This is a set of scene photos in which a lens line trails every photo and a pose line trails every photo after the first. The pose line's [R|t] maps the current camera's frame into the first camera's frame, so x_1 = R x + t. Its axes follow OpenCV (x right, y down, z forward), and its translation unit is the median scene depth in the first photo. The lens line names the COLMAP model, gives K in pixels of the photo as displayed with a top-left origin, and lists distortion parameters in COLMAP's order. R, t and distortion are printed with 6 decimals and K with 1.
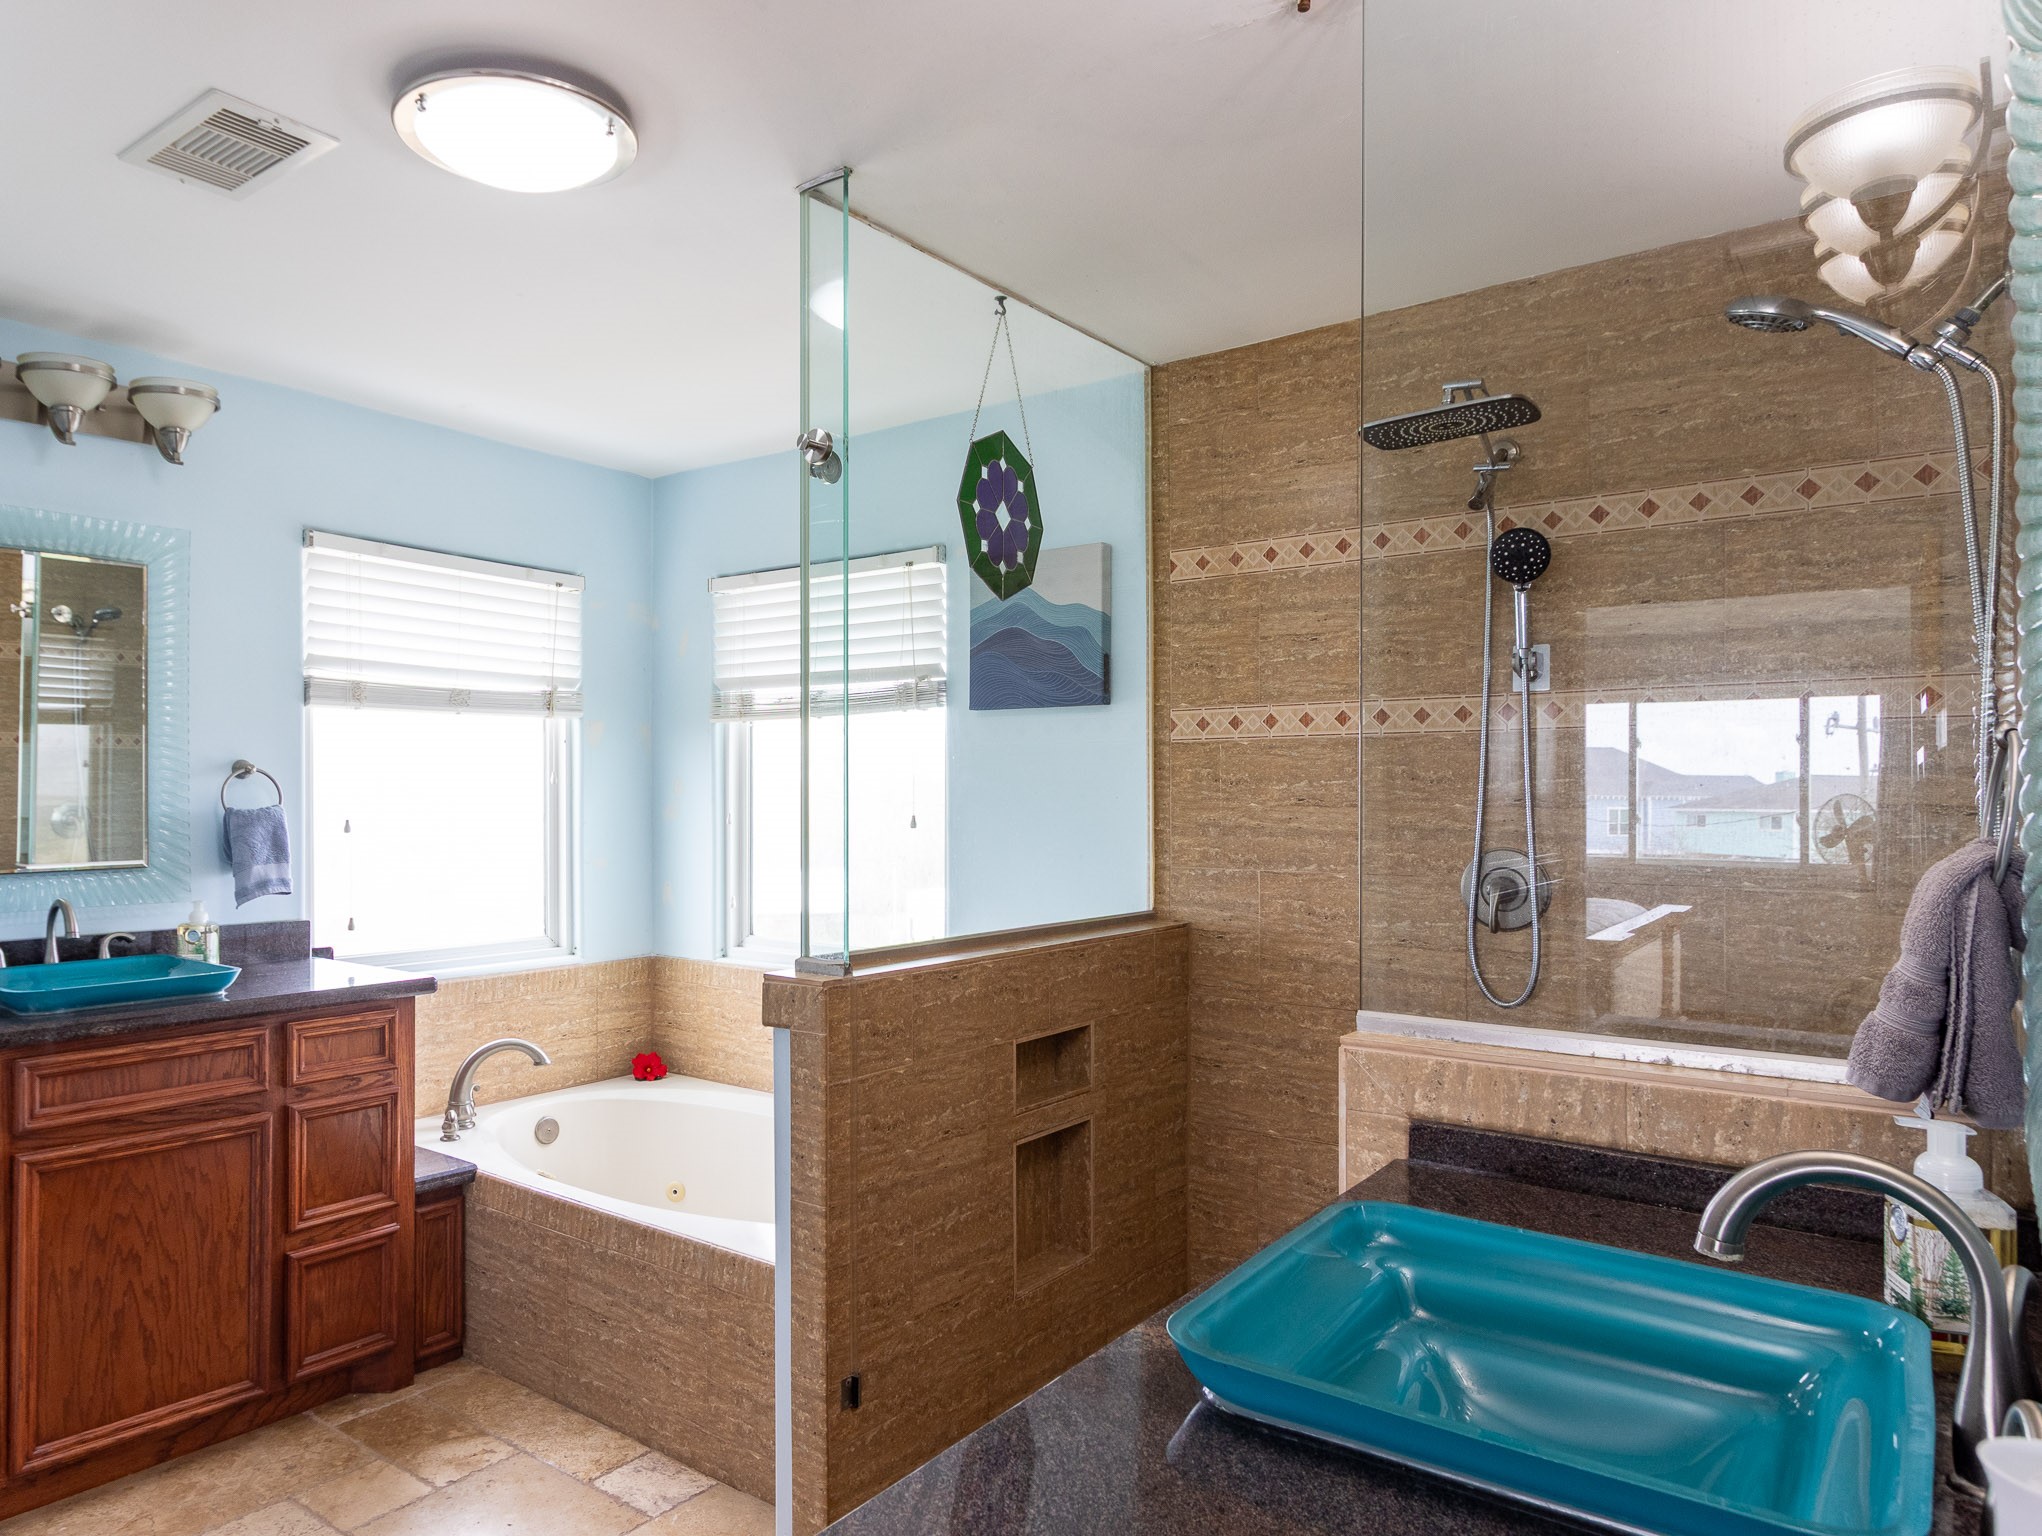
lens RADIAL K [[1357.0, 0, 842.7], [0, 1357.0, 791.2], [0, 0, 1]] dist [0.007929, -0.004071]
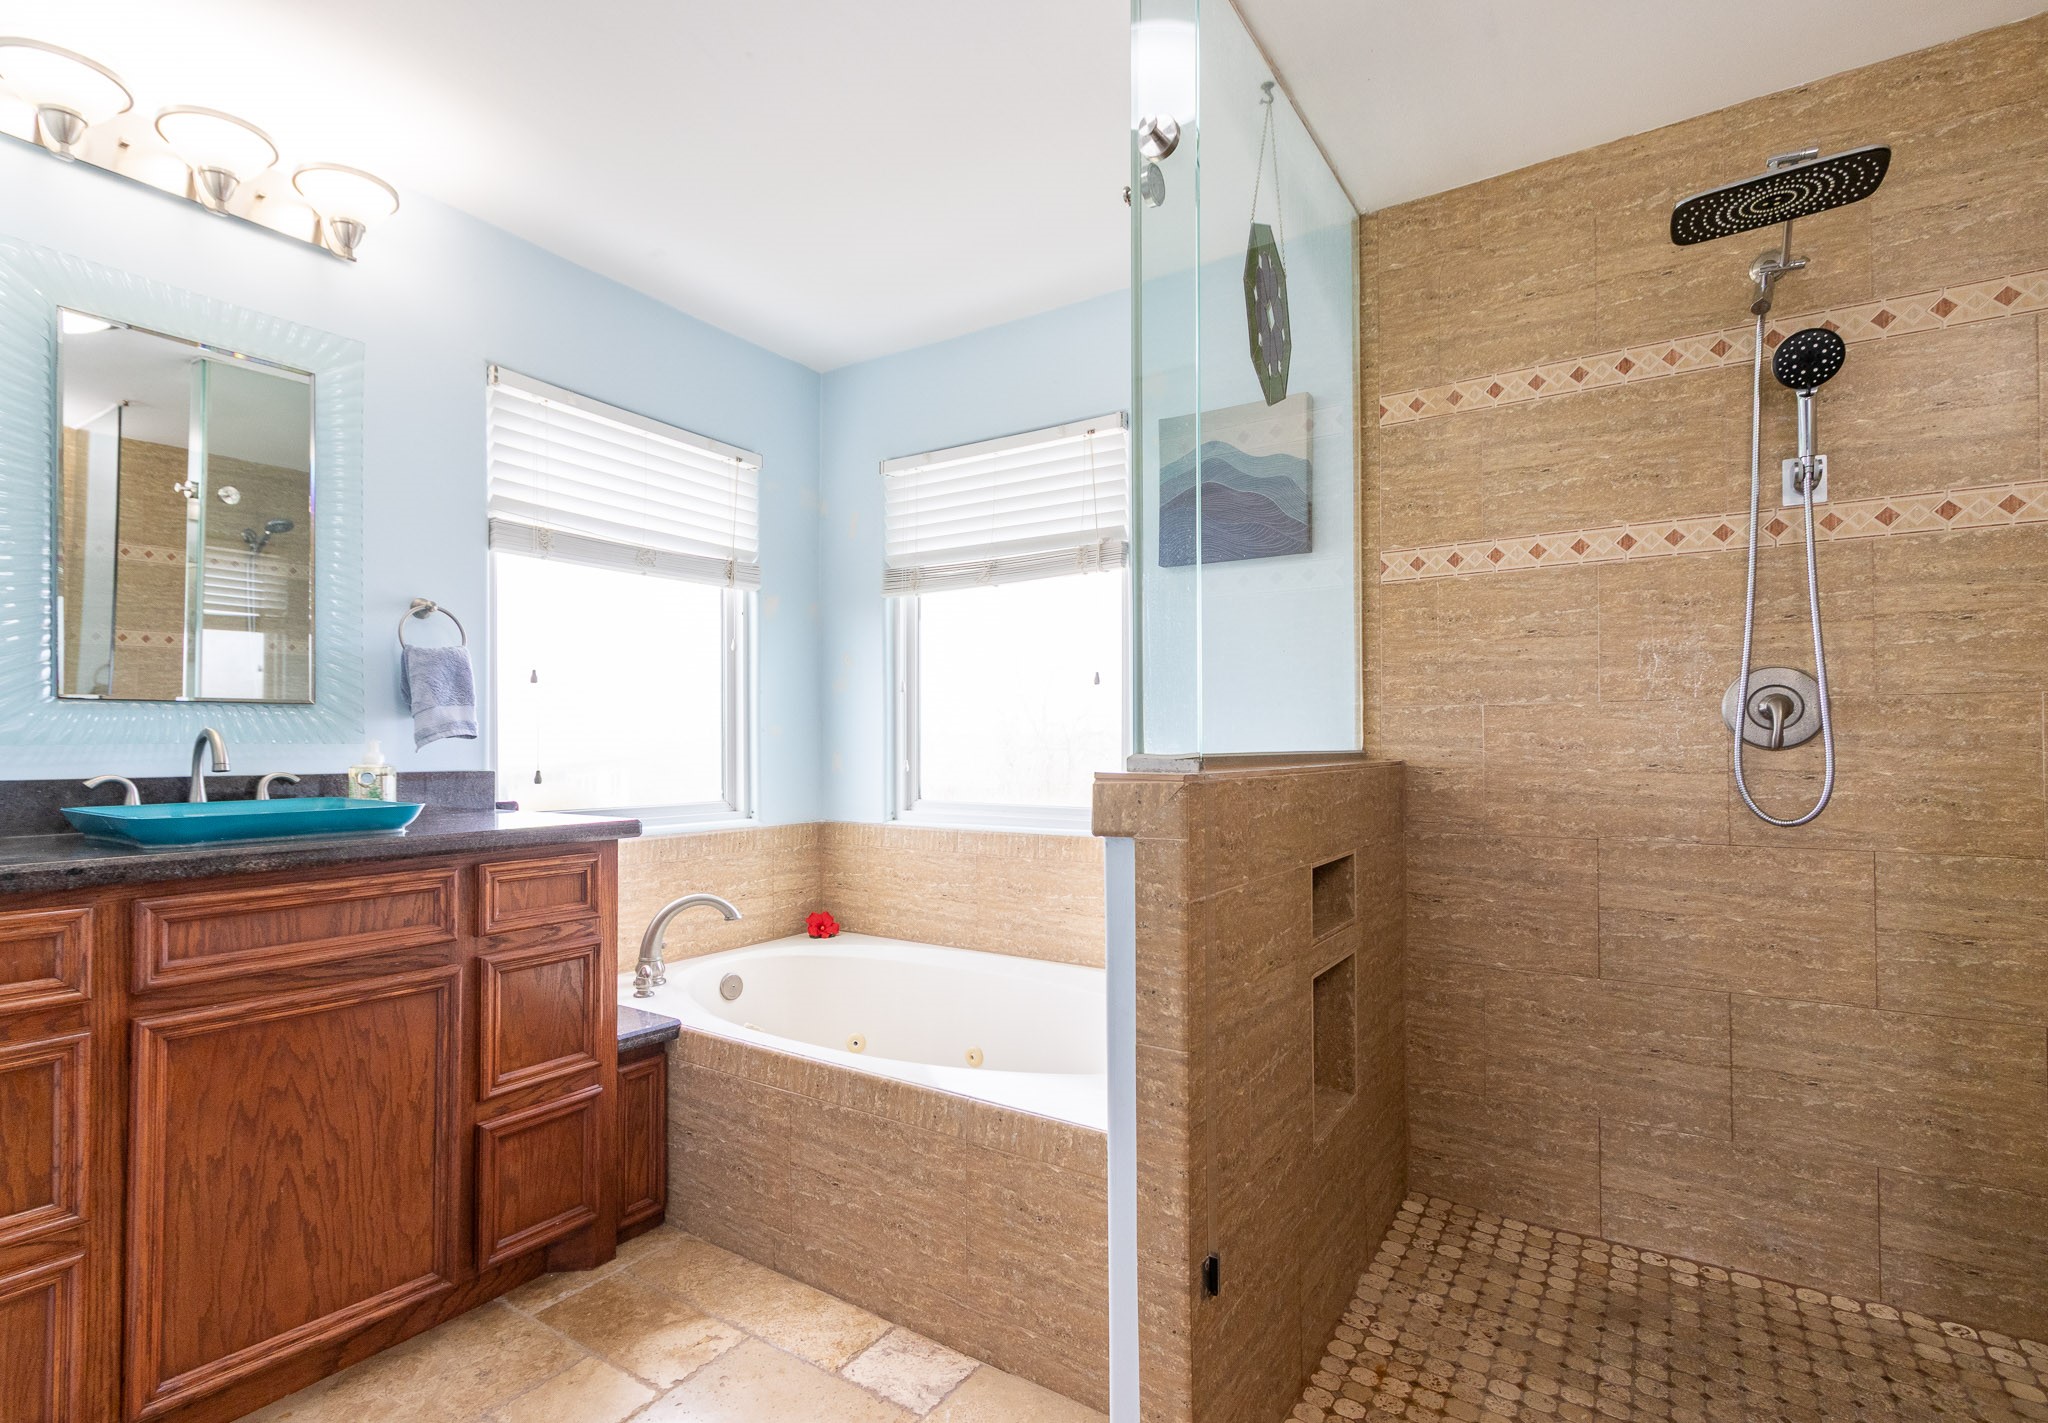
lens RADIAL K [[1008.1, 0, 971.8], [0, 1008.1, 735.8], [0, 0, 1]] dist [0.011725, -0.005998]
pose [[0.995329, -0.000596, 0.096543, -0.150904], [0.001232, 0.999978, -0.006525, 0.090784], [-0.096537, 0.006613, 0.995307, 0.308456]]
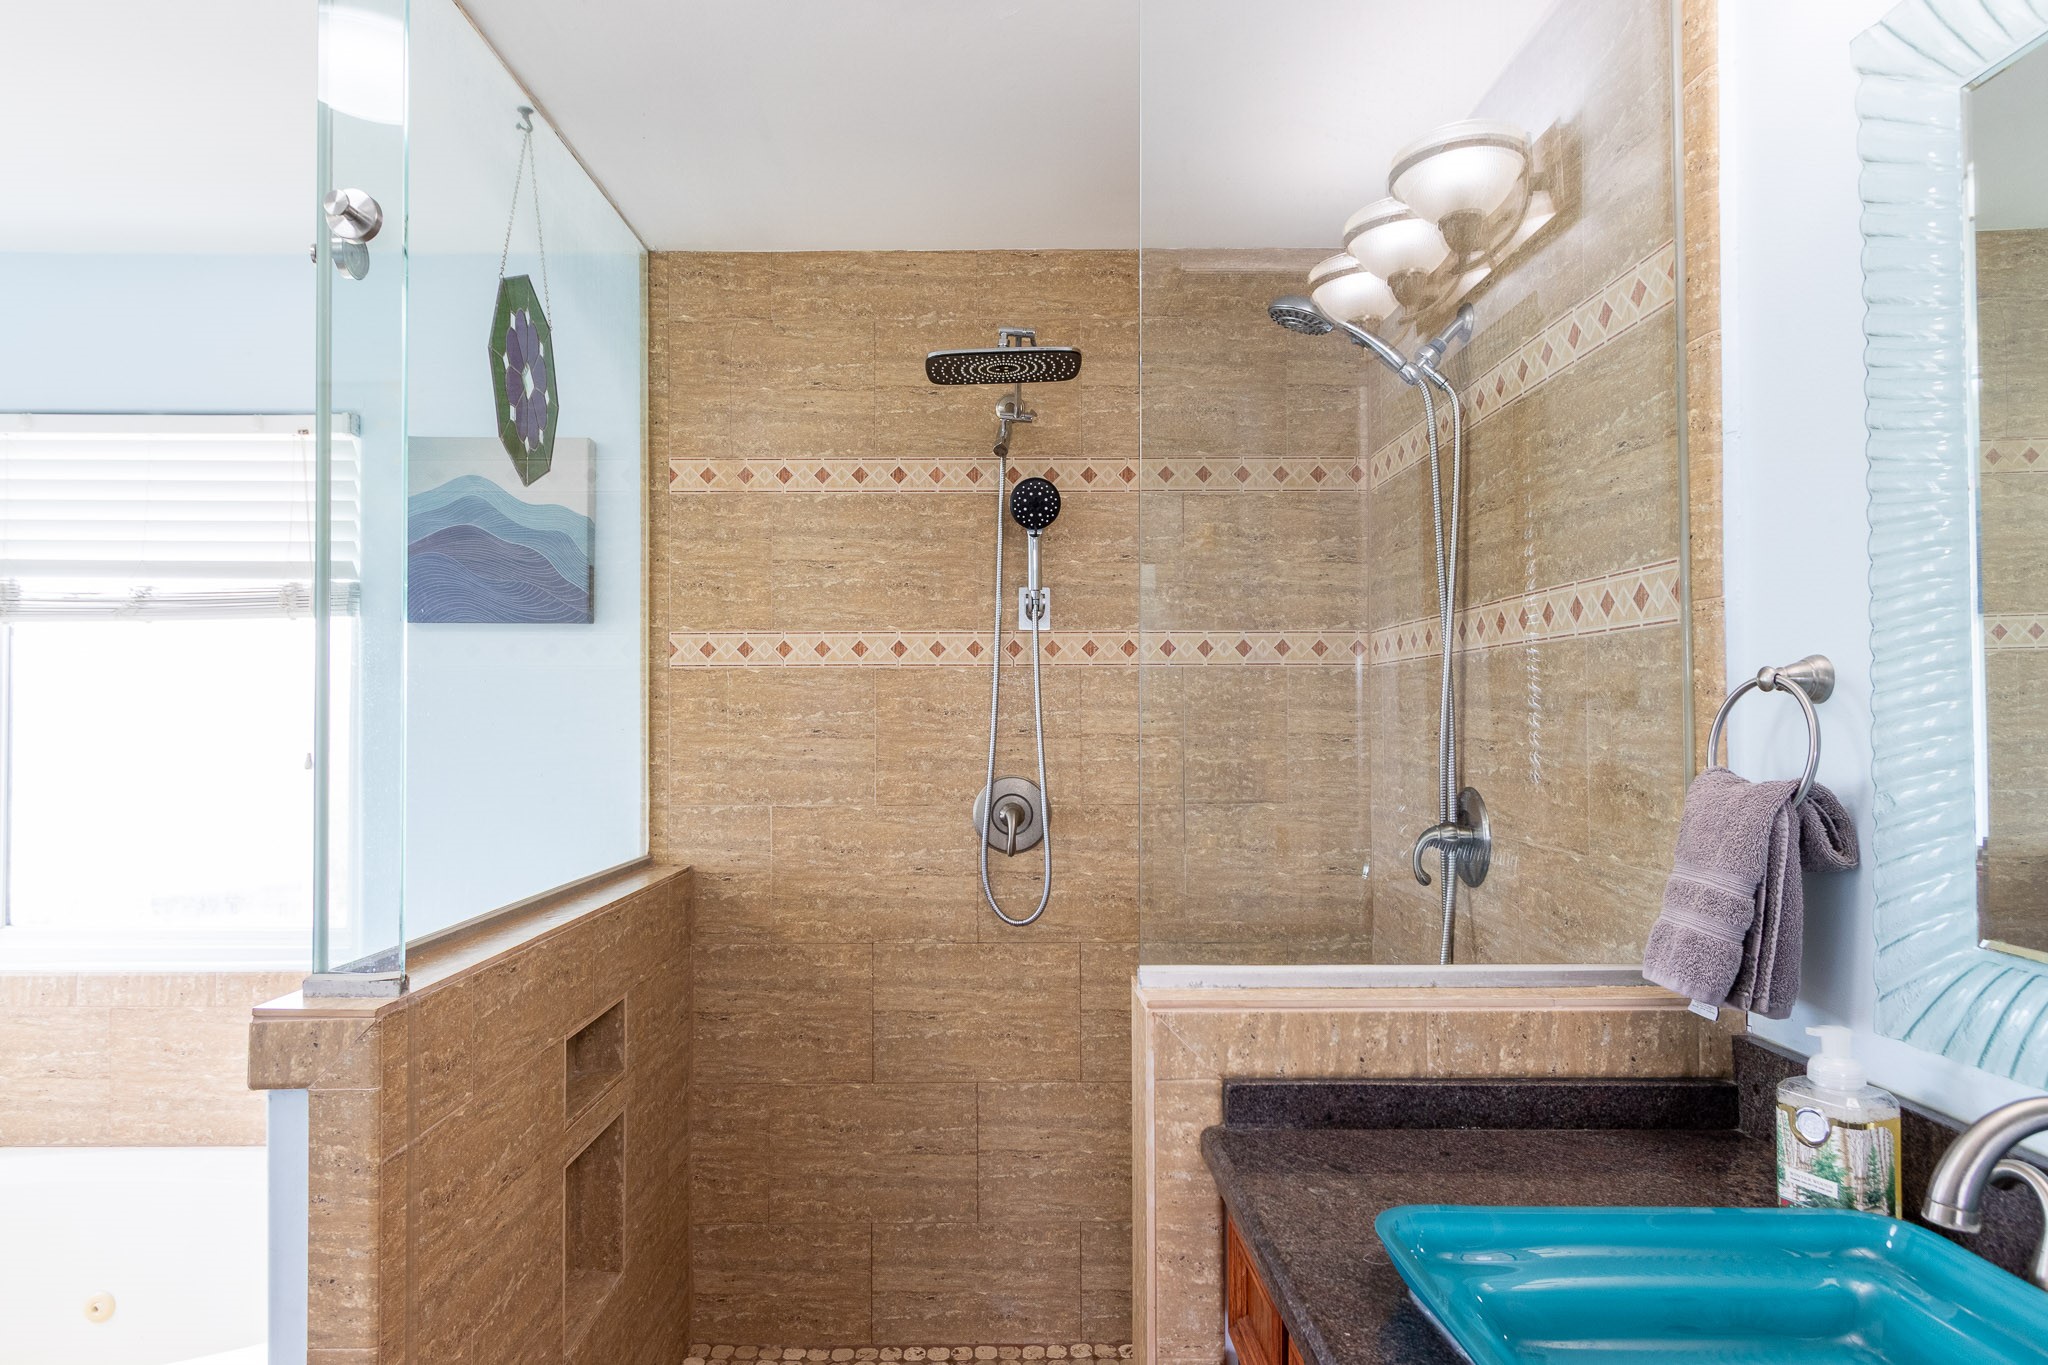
lens RADIAL K [[1225.4, 0, 1022.2], [0, 1225.4, 704.9], [0, 0, 1]] dist [0.005350, 0.000085]
pose [[0.755893, 0.008373, 0.654642, -0.129227], [-0.000941, 0.999931, -0.011704, -0.002468], [-0.654695, 0.008231, 0.755848, 0.250827]]
